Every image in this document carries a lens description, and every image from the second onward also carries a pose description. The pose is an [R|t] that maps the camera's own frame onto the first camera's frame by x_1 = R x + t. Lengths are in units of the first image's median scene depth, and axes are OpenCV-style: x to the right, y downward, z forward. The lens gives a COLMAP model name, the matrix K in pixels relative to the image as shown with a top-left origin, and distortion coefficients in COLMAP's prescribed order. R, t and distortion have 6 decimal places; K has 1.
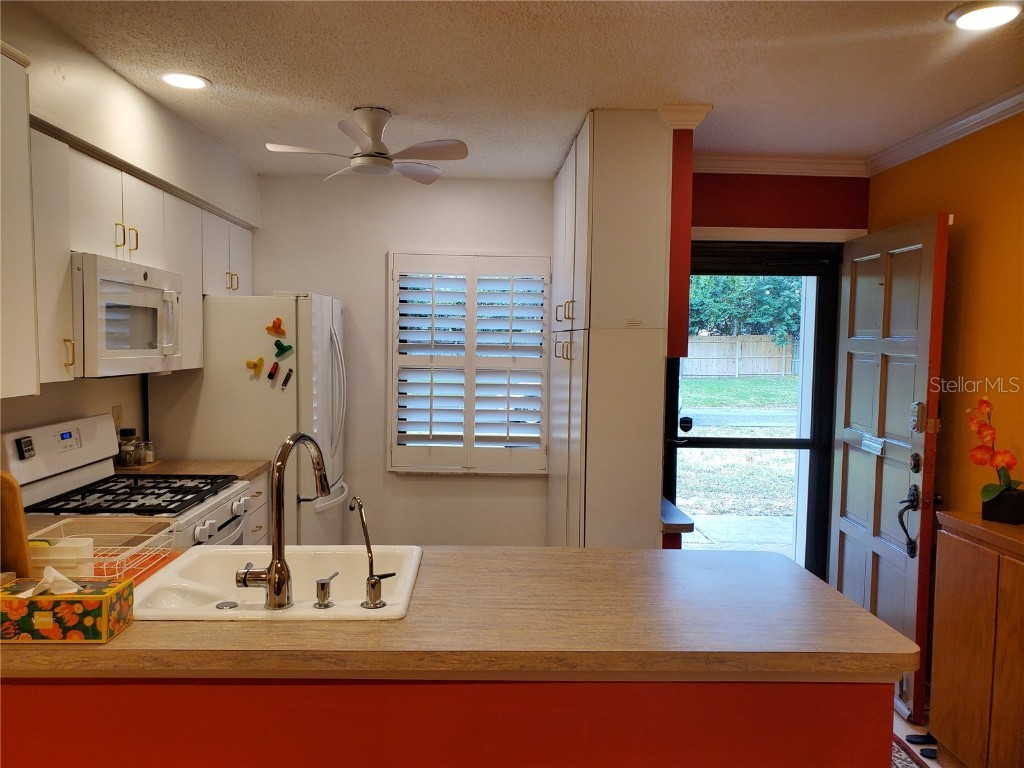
lens RADIAL K [[795.0, 0, 489.9], [0, 795.0, 393.5], [0, 0, 1]] dist [0.047534, -0.032803]
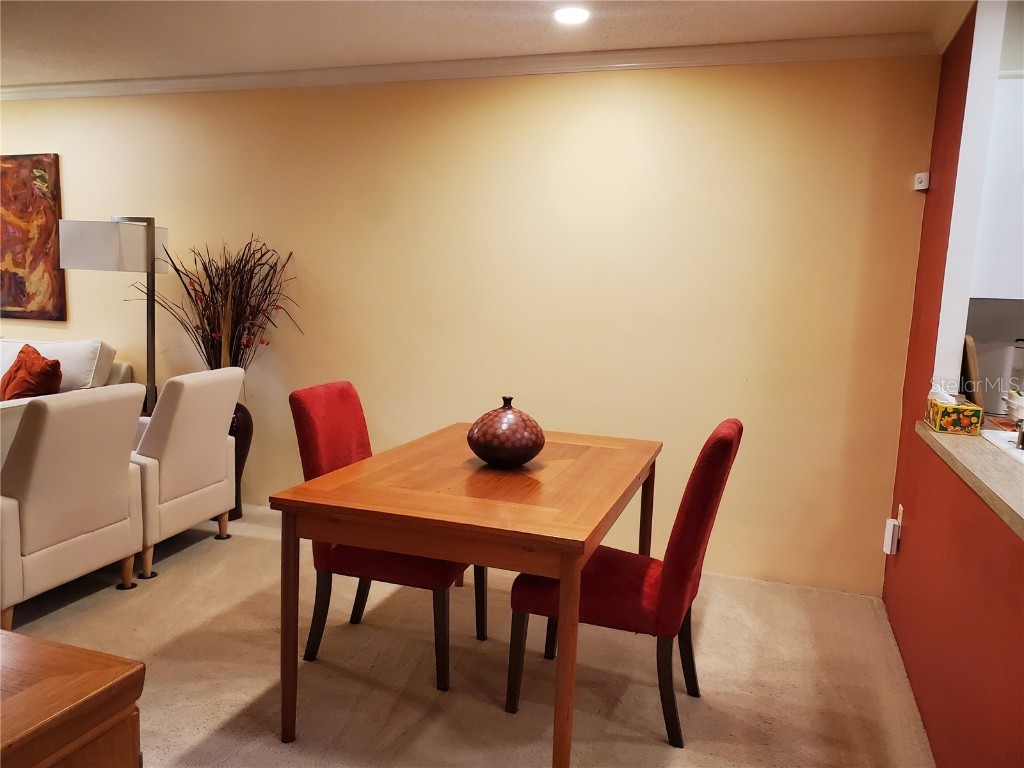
lens RADIAL K [[795.0, 0, 502.2], [0, 795.0, 389.8], [0, 0, 1]] dist [0.047534, -0.032803]
pose [[-0.341631, 0.099262, -0.934578, 0.711143], [-0.103878, 0.984326, 0.142518, 0.034802], [0.934076, 0.145771, -0.325965, 0.327689]]
